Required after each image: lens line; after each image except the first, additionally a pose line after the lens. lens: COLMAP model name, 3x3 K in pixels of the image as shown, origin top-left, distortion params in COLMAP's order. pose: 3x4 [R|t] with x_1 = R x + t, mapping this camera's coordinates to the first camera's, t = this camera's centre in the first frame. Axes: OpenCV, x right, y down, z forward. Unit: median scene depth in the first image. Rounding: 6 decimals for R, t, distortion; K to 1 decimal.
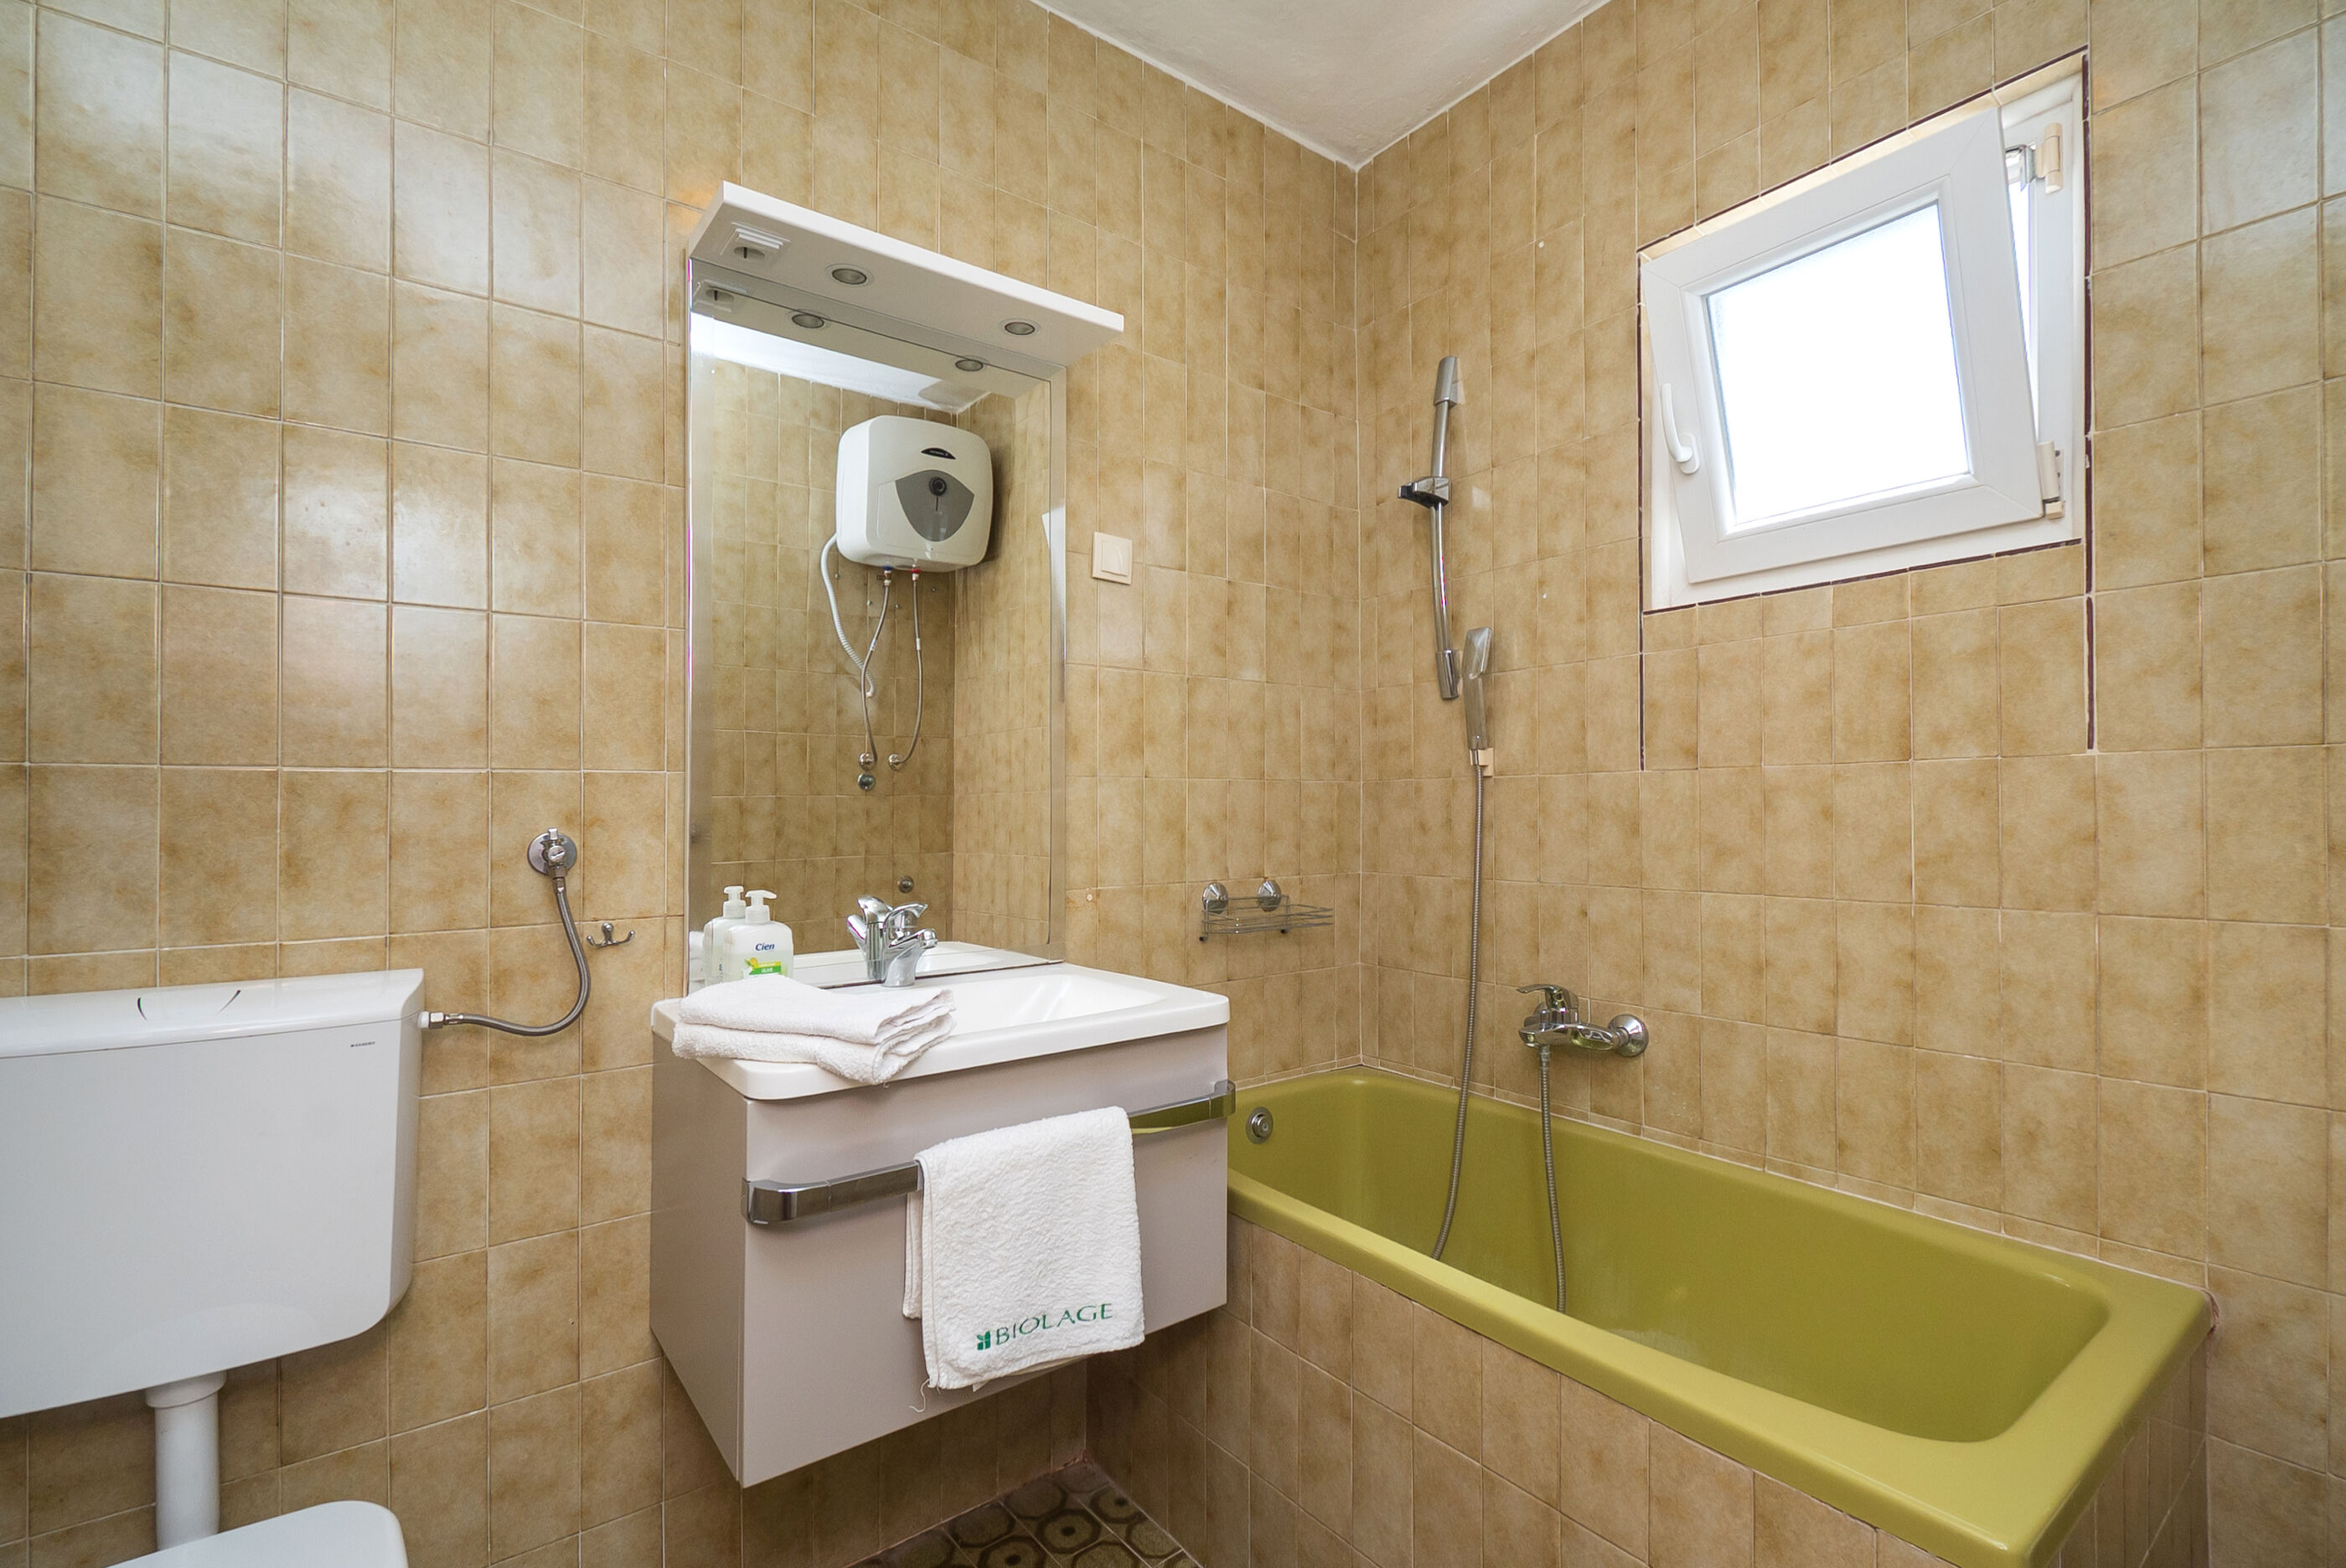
lens RADIAL K [[1034.5, 0, 1187.6], [0, 1034.5, 771.3], [0, 0, 1]] dist [0.008124, -0.014345]
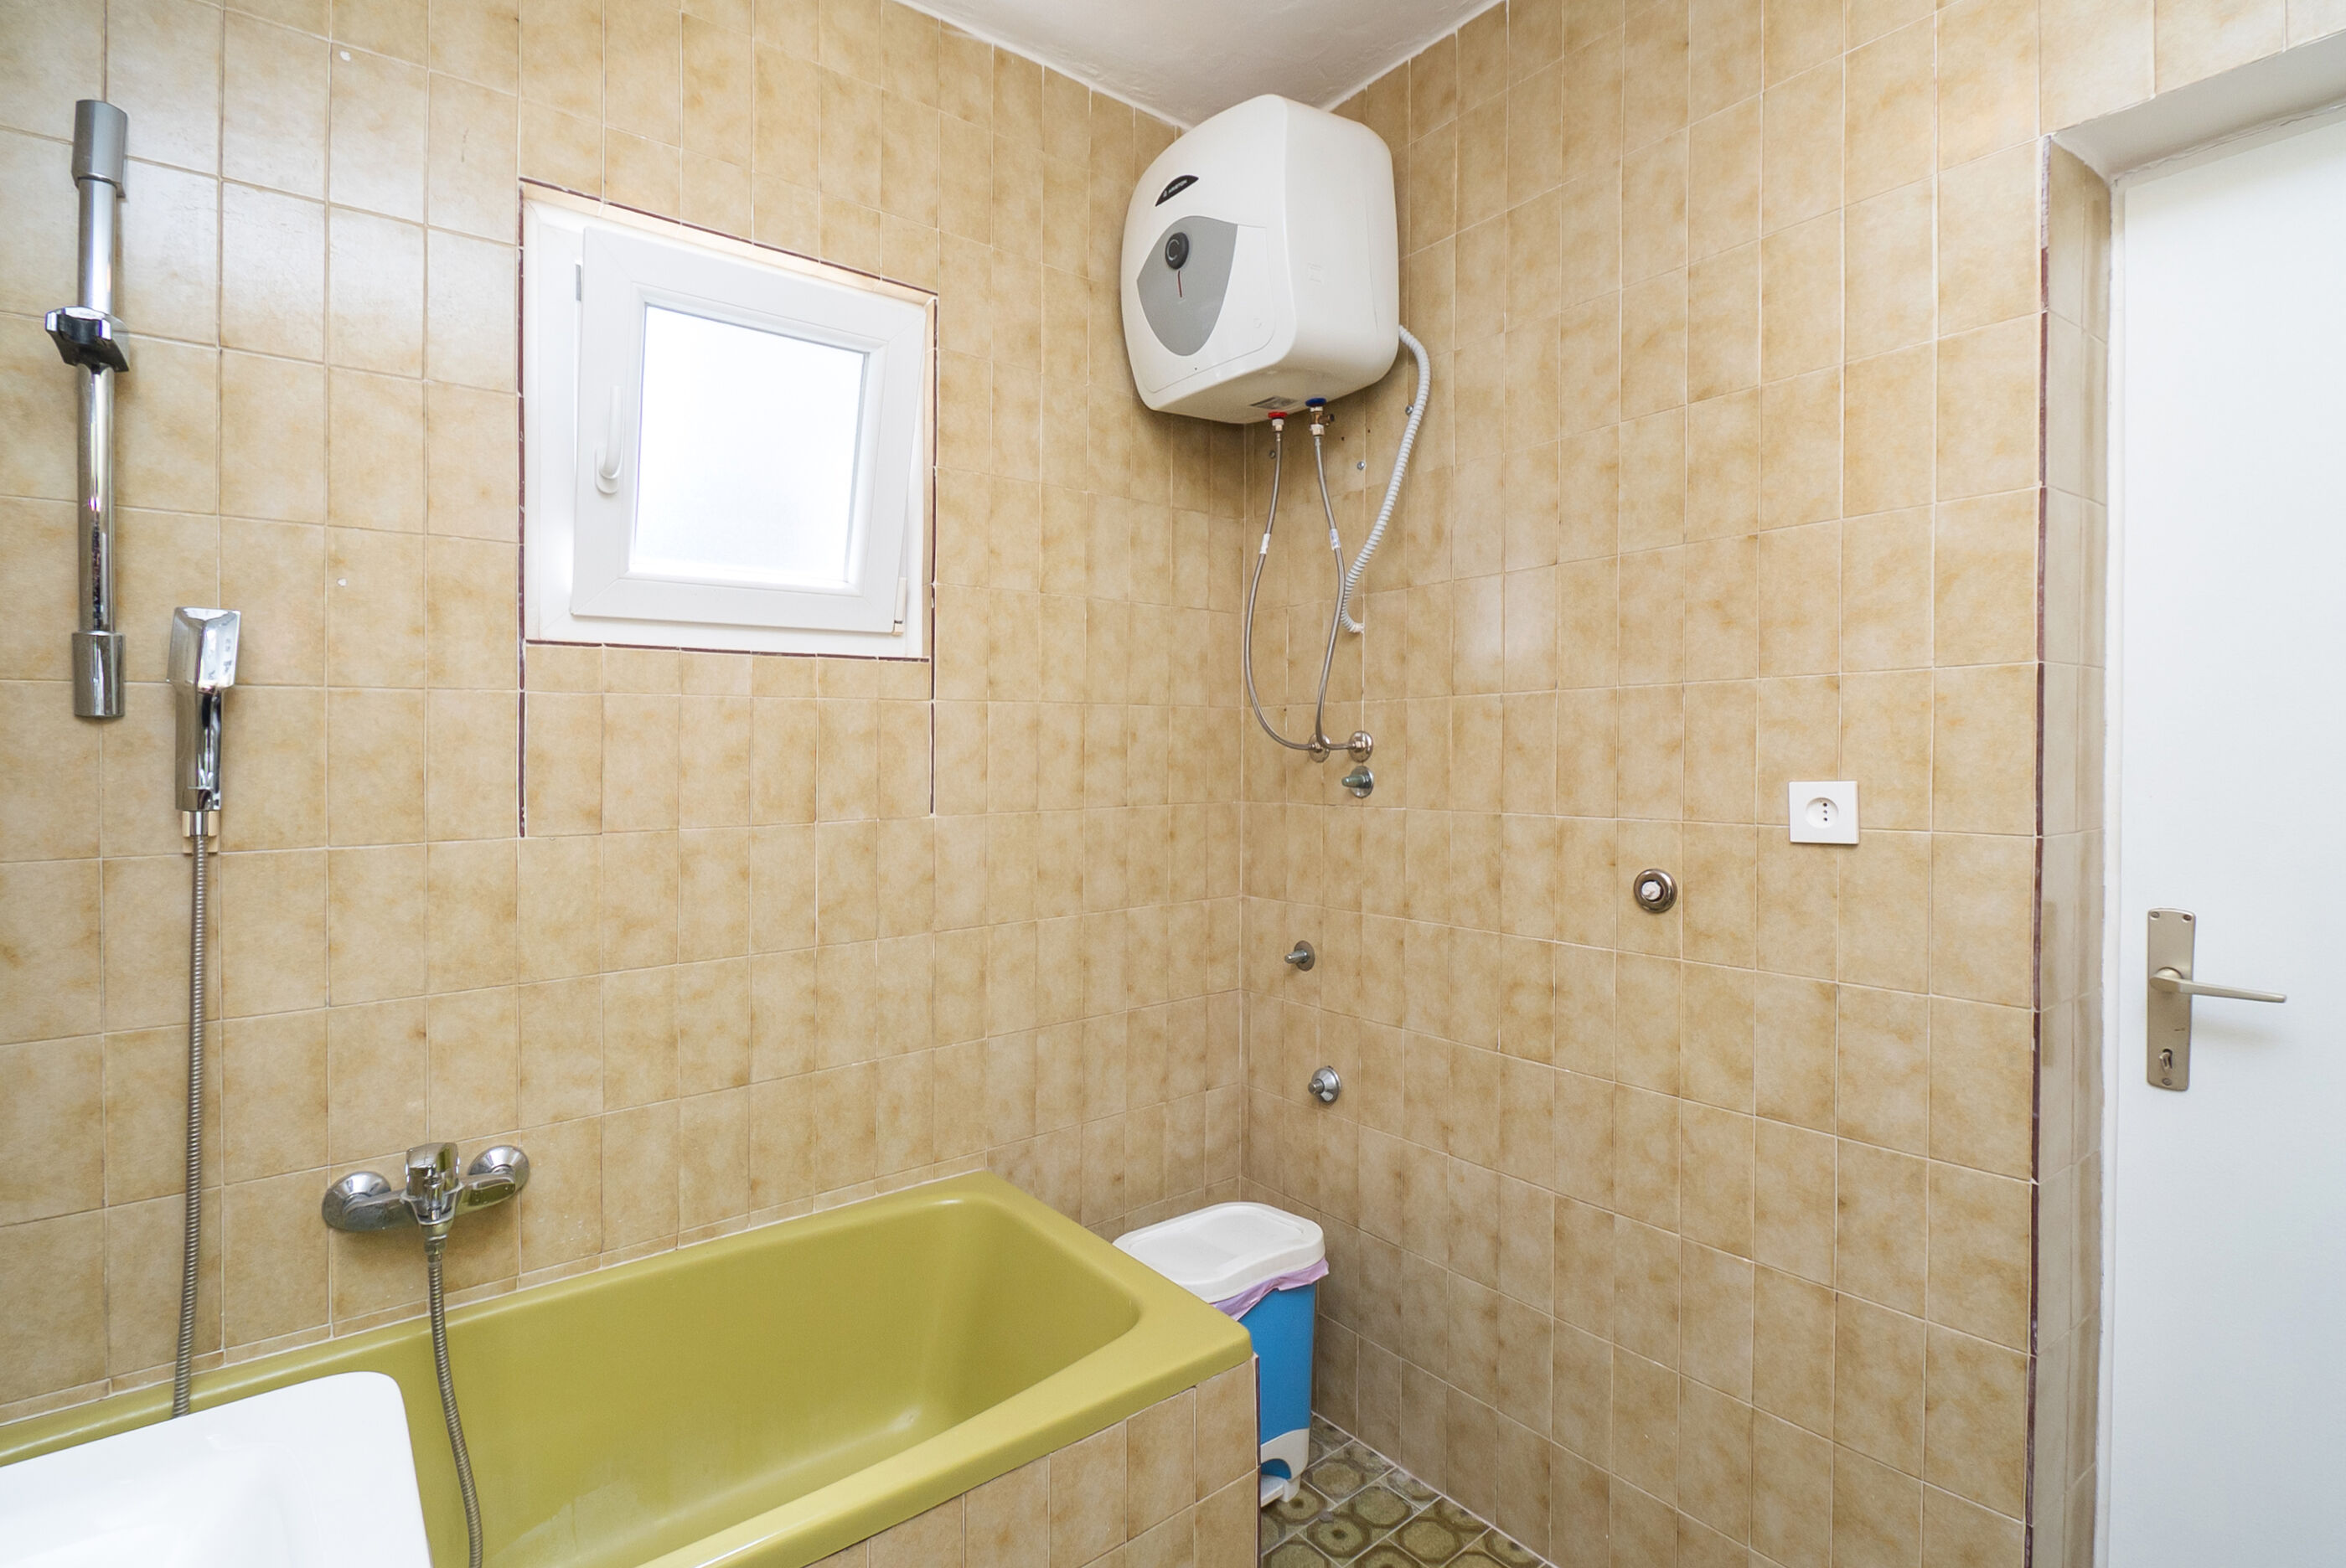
lens RADIAL K [[1093.7, 0, 1164.9], [0, 1093.7, 745.1], [0, 0, 1]] dist [0.001335, -0.010000]
pose [[-0.032442, -0.002226, 0.999471, -0.479980], [-0.031372, 0.999507, 0.001208, -0.100256], [-0.998981, -0.031316, -0.032496, 0.597527]]
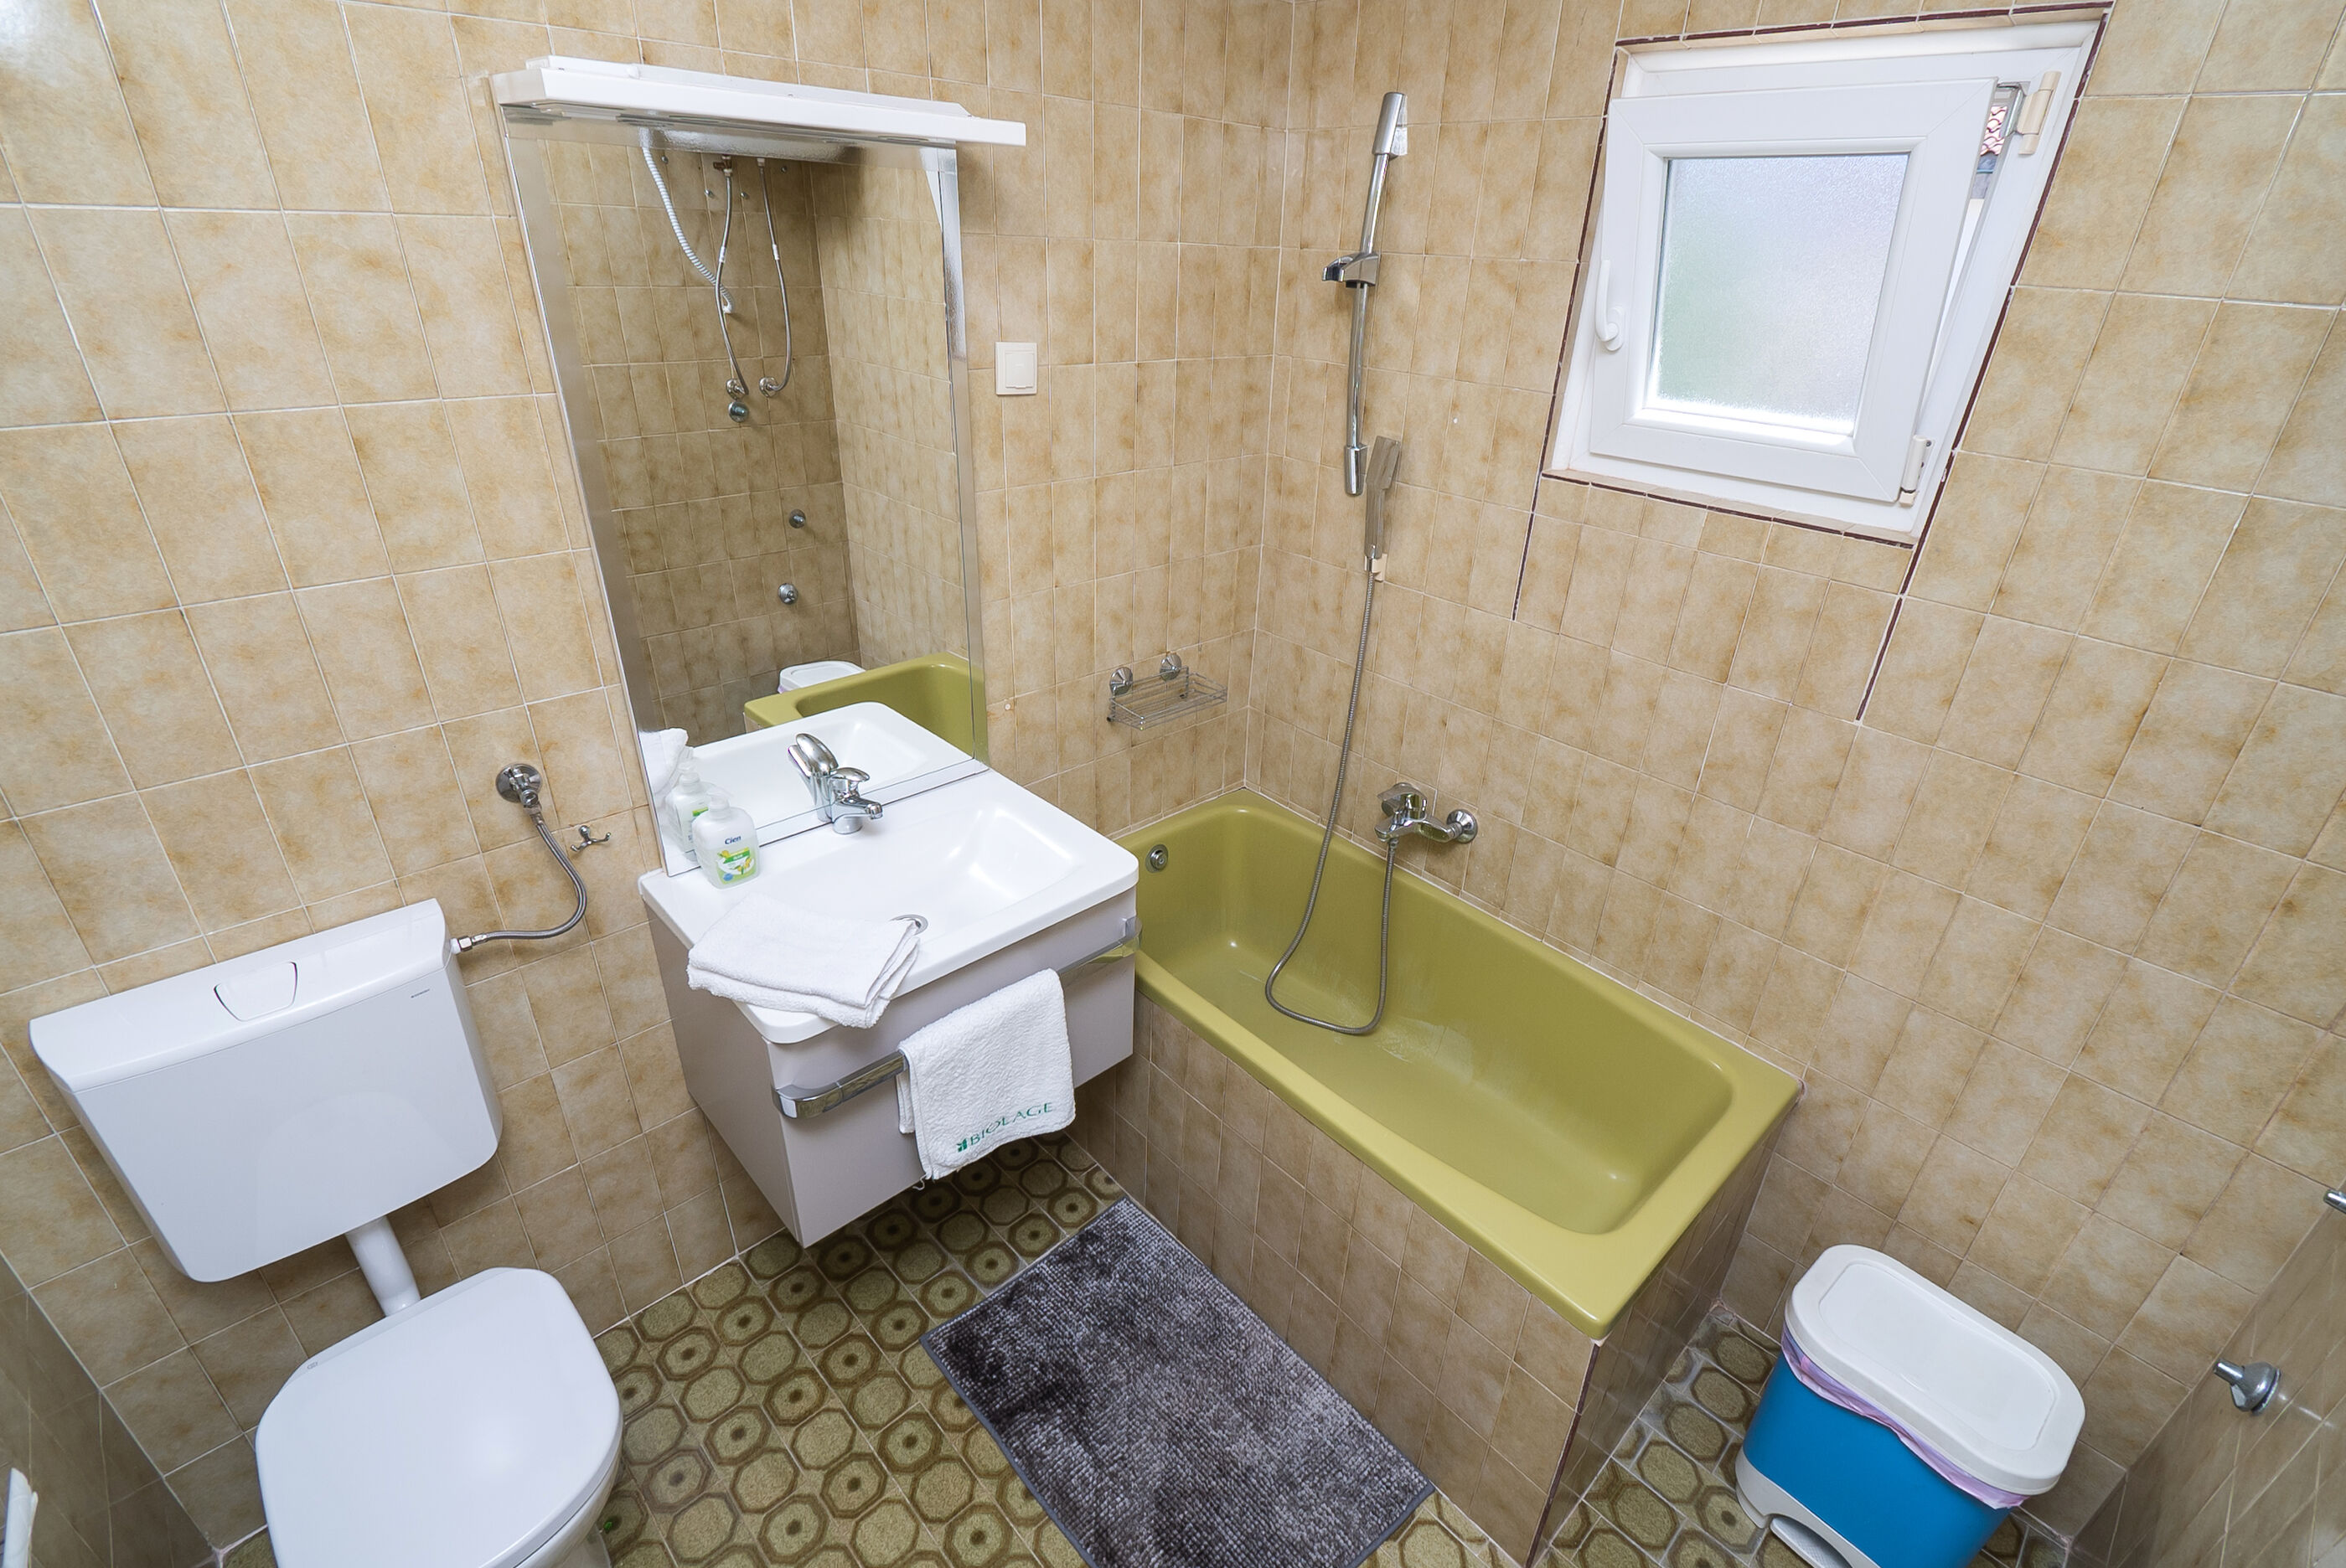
lens RADIAL K [[1041.2, 0, 1184.8], [0, 1041.2, 761.3], [0, 0, 1]] dist [-0.002787, -0.010356]
pose [[0.994720, -0.011134, 0.102021, -0.026044], [-0.037409, 0.886362, 0.461480, -0.411665], [-0.095565, -0.462860, 0.881265, -0.013954]]
